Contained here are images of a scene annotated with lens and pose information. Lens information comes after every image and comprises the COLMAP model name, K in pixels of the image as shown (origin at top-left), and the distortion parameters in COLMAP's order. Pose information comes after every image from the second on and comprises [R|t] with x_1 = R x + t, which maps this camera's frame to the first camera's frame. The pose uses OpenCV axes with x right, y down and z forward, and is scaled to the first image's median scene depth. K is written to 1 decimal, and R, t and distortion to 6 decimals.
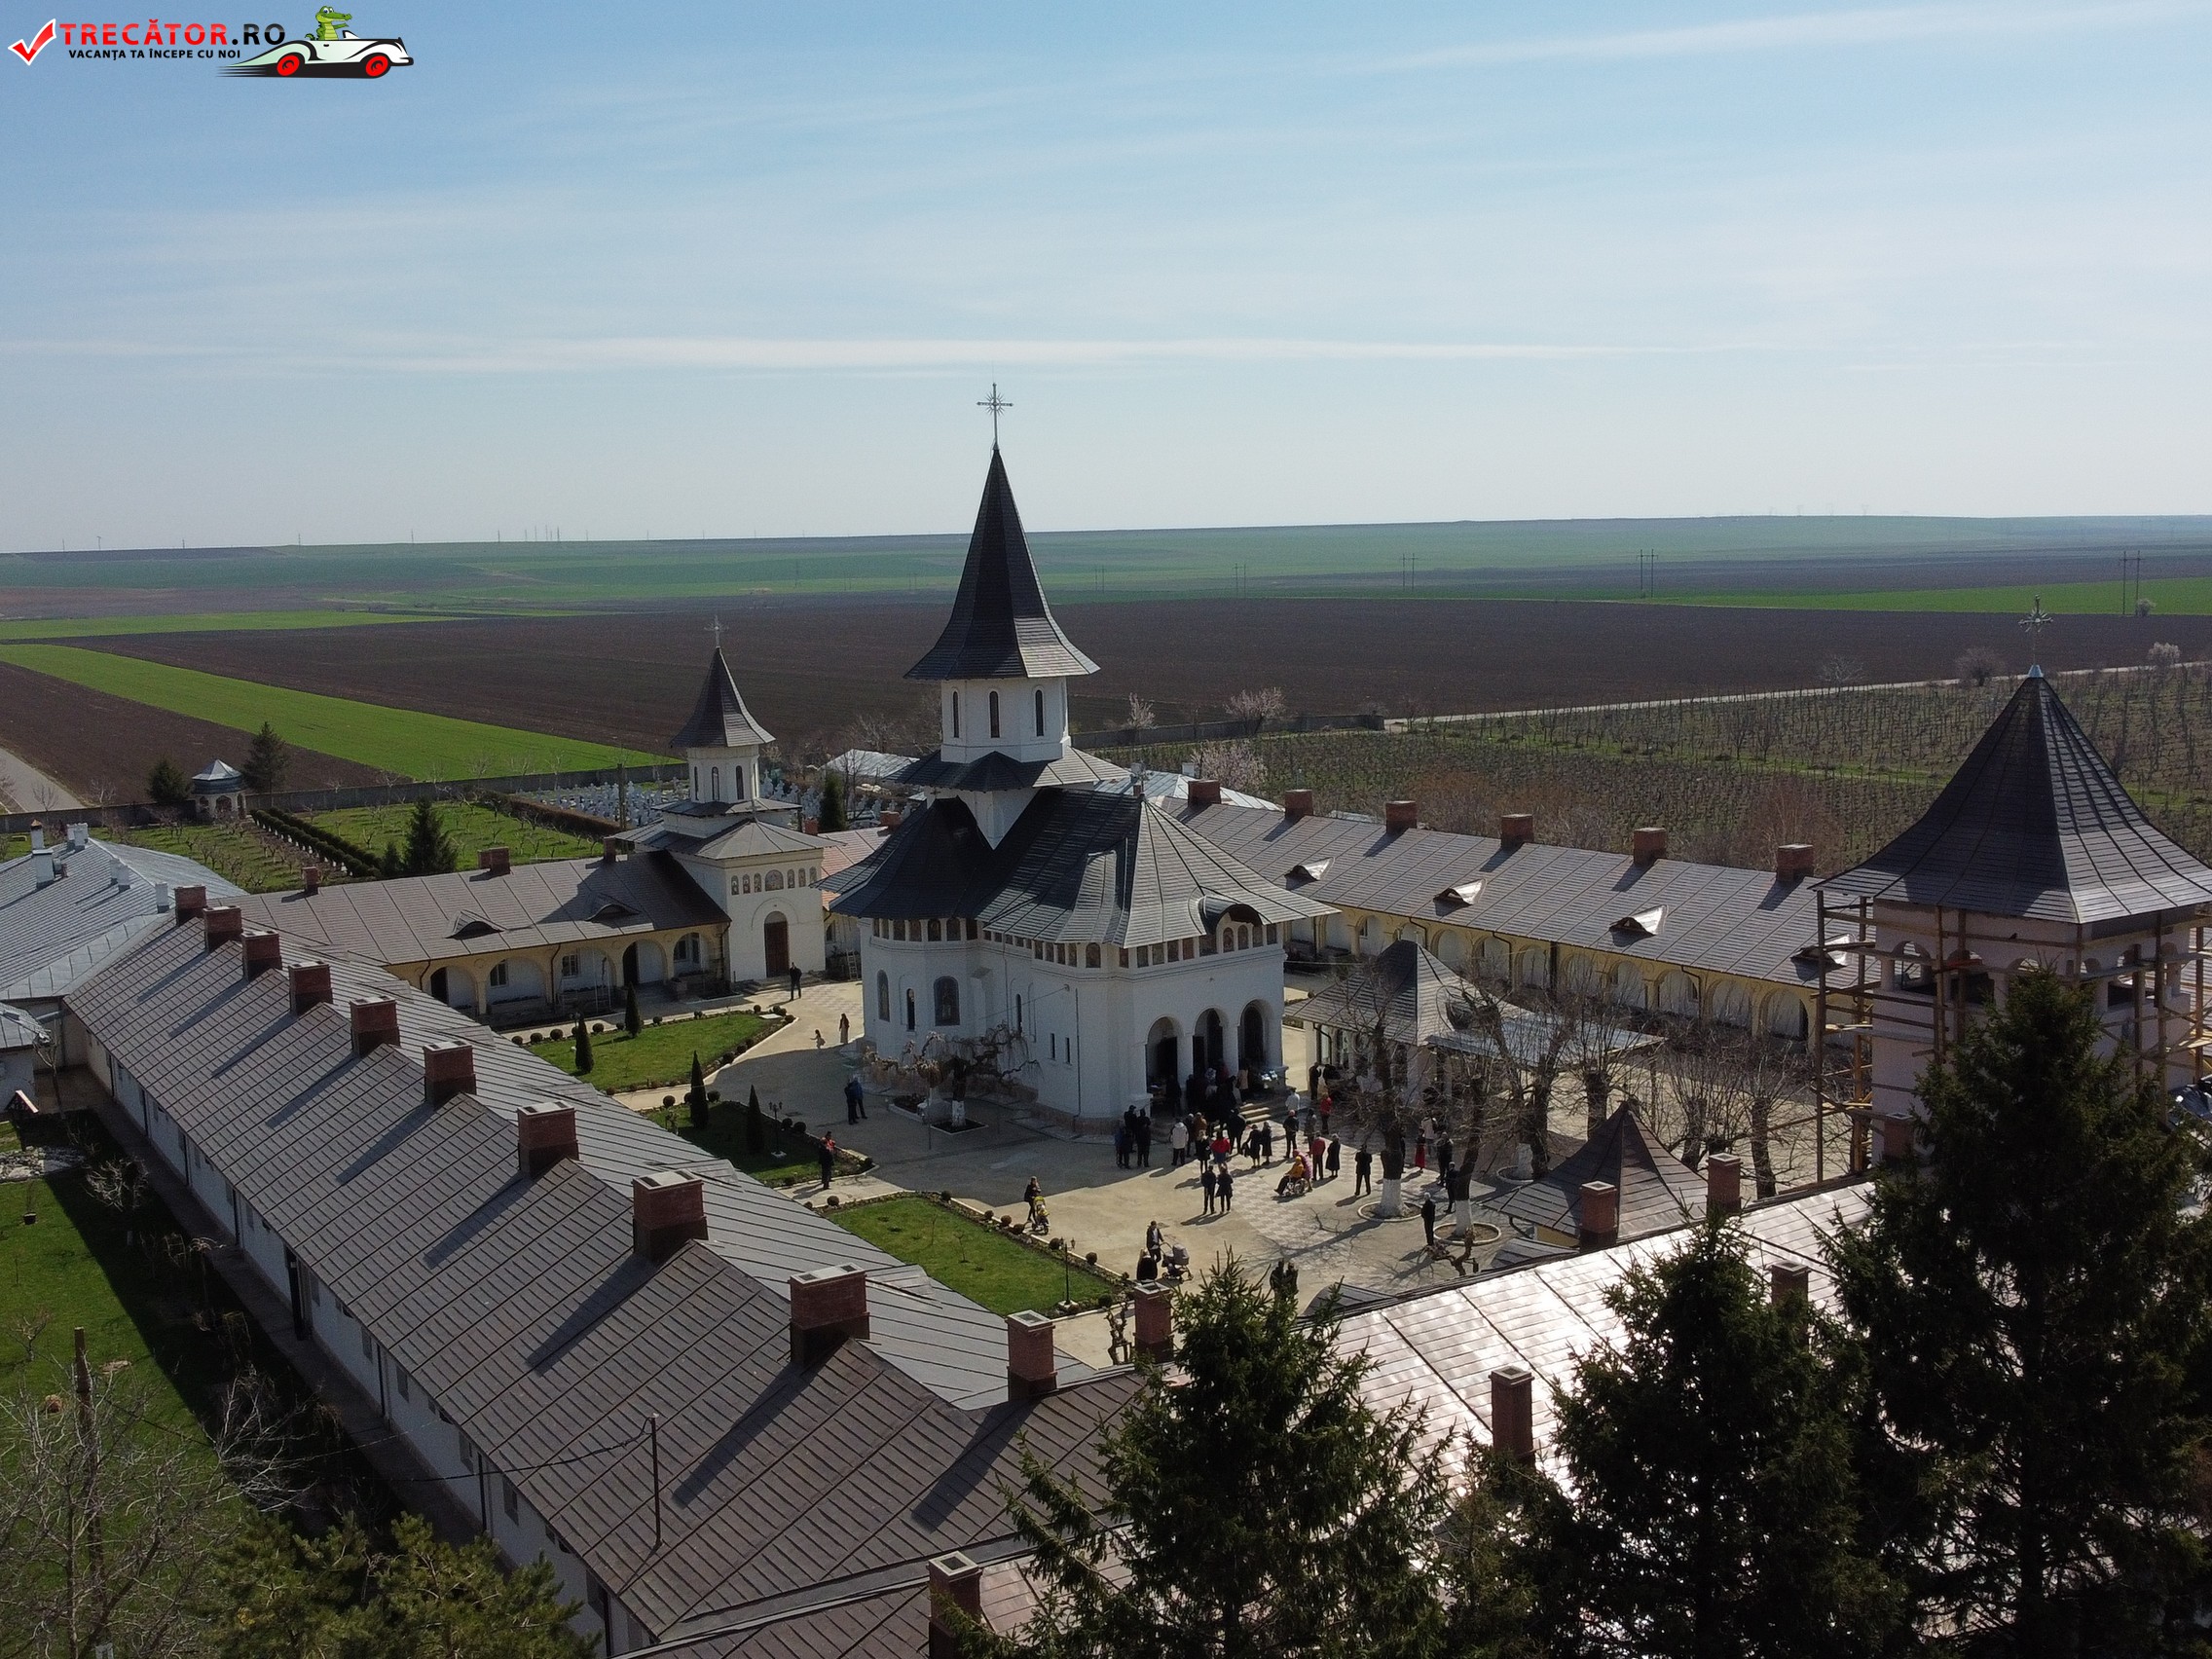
lens RADIAL K [[2241.0, 0, 1106.0], [0, 2241.0, 829.5], [0, 0, 1]] dist [-0.000178, 0.000035]
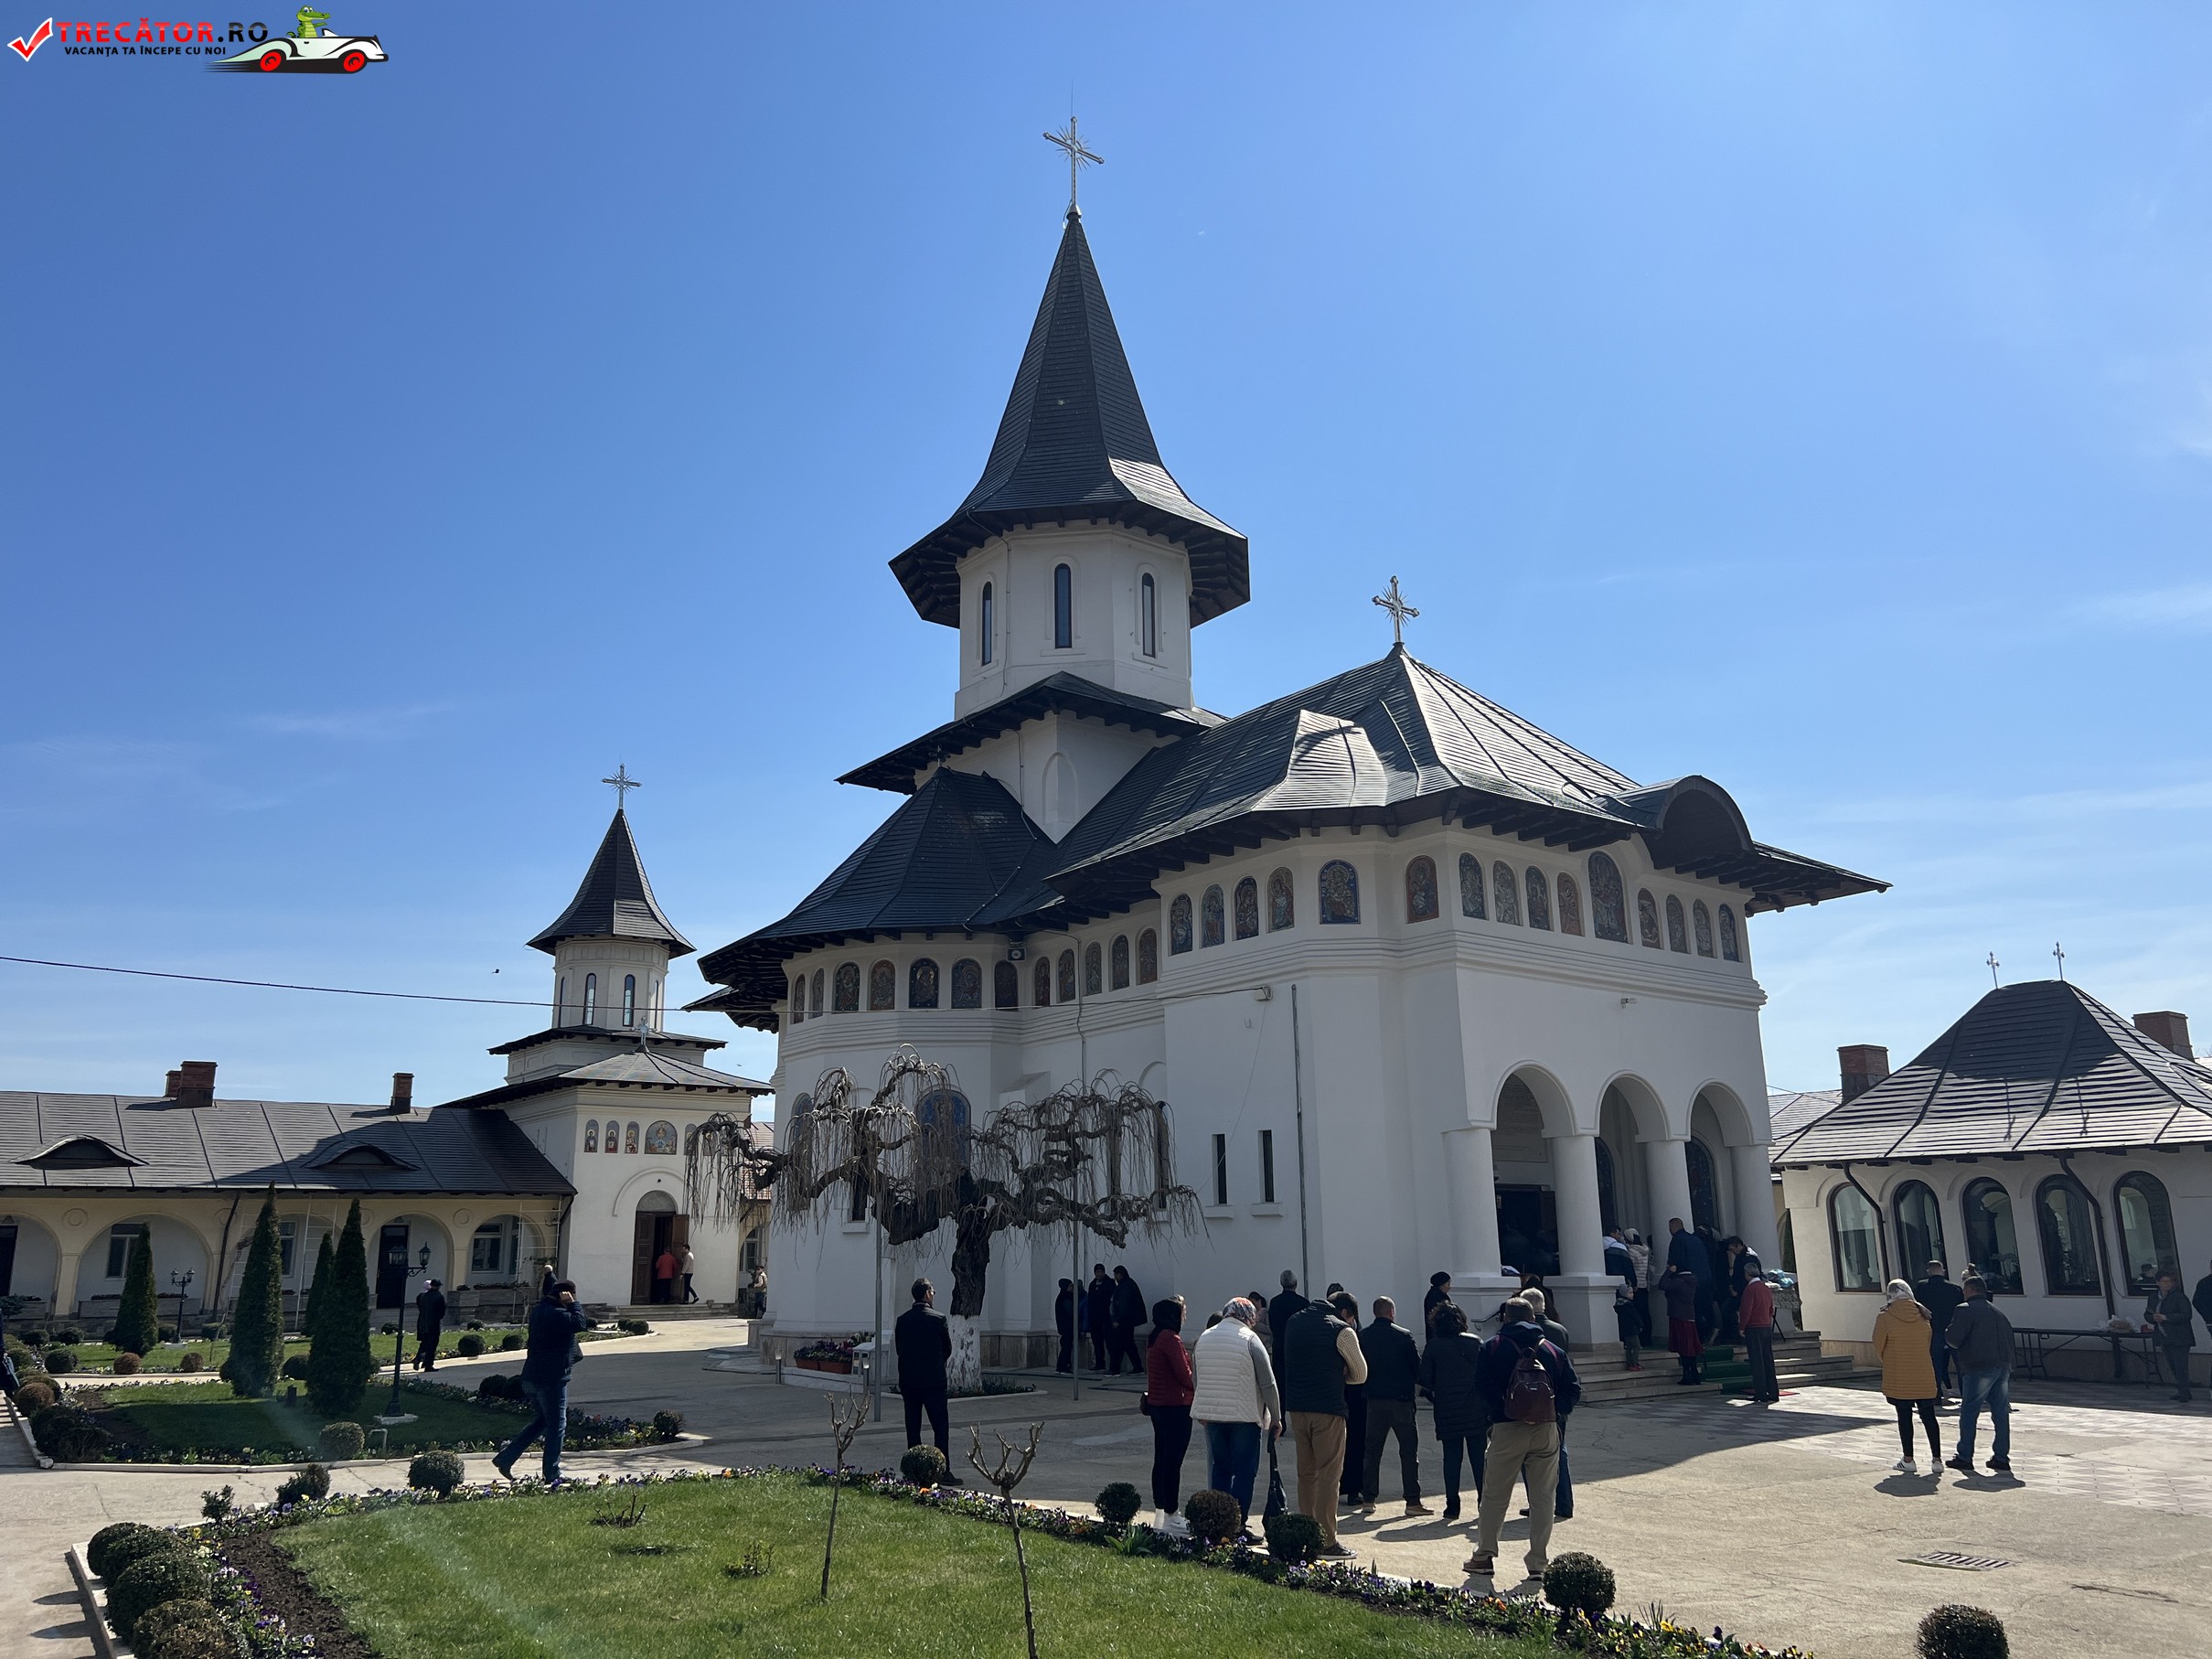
lens RADIAL K [[1692.7, 0, 1106.0], [0, 1692.7, 829.5], [0, 0, 1]] dist [0.163473, -0.479281]
pose [[0.999591, 0.021570, 0.018777, -0.045515], [-0.013407, 0.933411, -0.358558, 0.134352], [-0.025261, 0.358160, 0.933318, 0.646750]]
